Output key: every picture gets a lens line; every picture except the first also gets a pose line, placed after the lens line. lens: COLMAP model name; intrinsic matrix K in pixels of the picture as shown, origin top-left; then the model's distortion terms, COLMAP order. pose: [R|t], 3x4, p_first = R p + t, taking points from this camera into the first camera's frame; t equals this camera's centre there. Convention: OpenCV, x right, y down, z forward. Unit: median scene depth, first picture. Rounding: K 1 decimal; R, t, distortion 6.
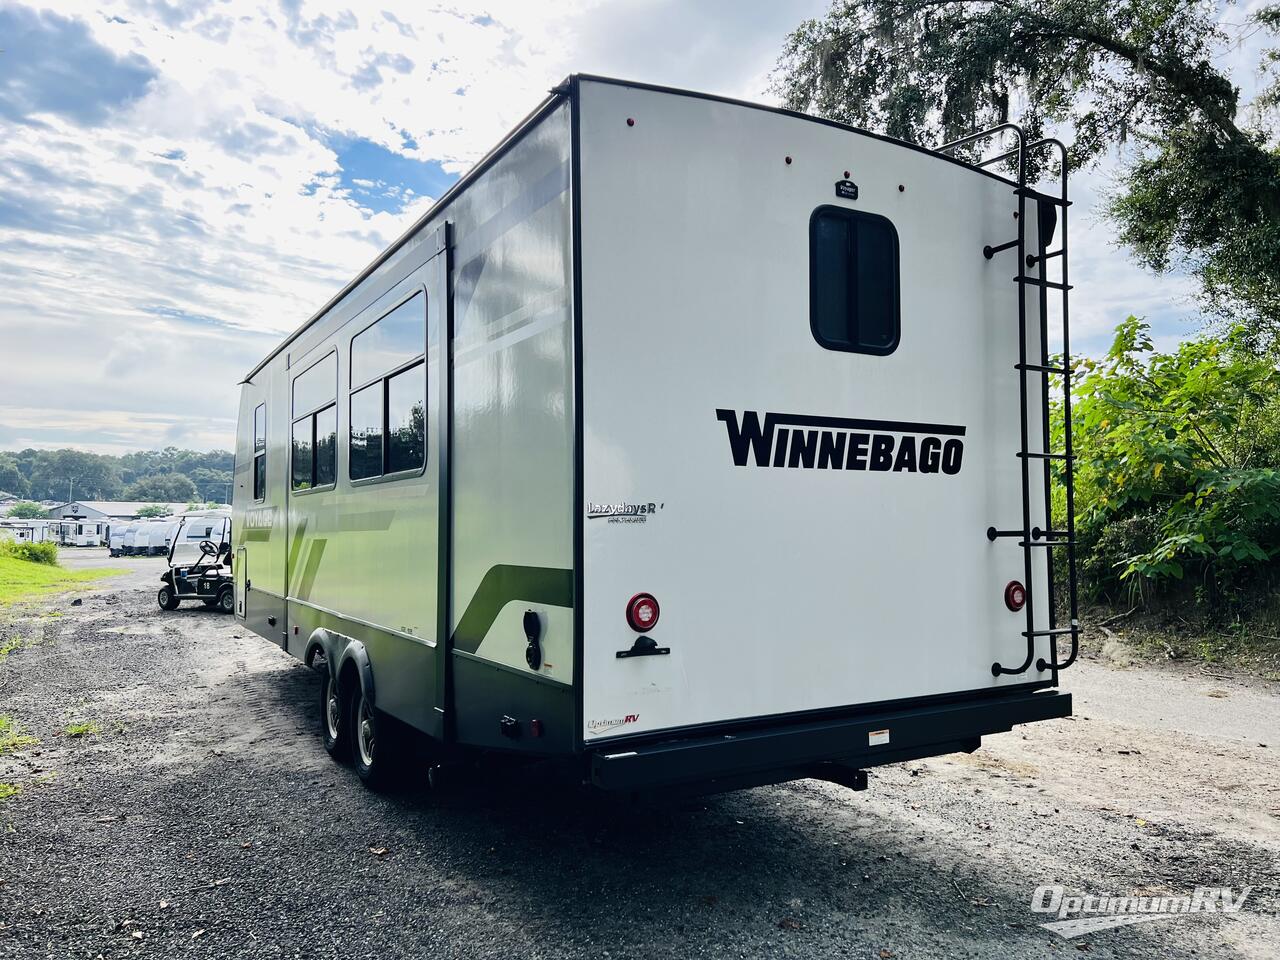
lens RADIAL K [[968.4, 0, 647.8], [0, 968.4, 478.4], [0, 0, 1]] dist [0.053678, -0.045545]
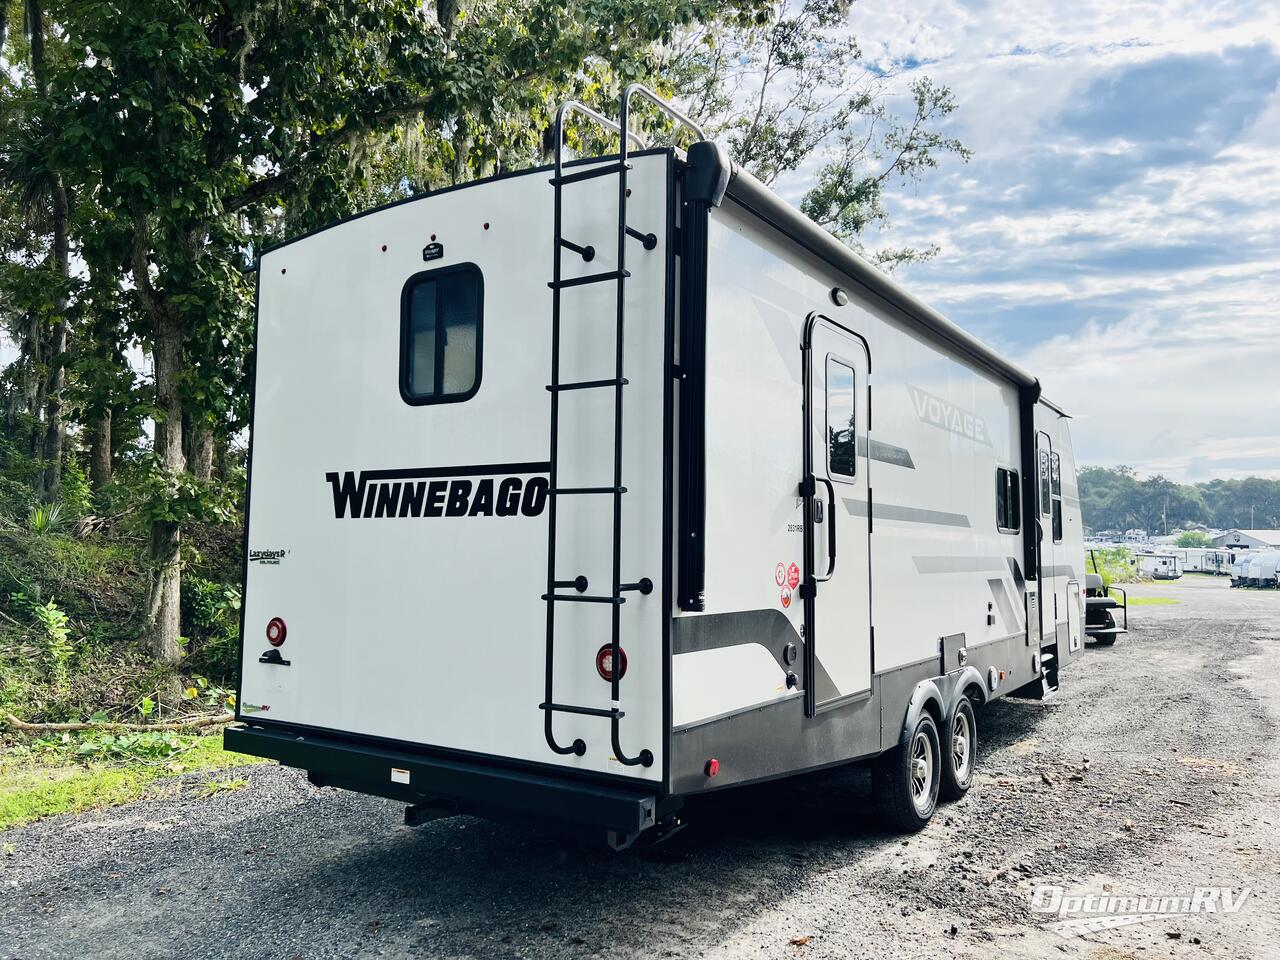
lens RADIAL K [[968.4, 0, 644.4], [0, 968.4, 481.7], [0, 0, 1]] dist [0.053678, -0.045545]
pose [[0.441213, -0.055153, -0.895706, 1.236181], [0.032215, 0.998440, -0.045610, 0.008338], [0.896824, -0.008732, 0.442301, 0.738550]]
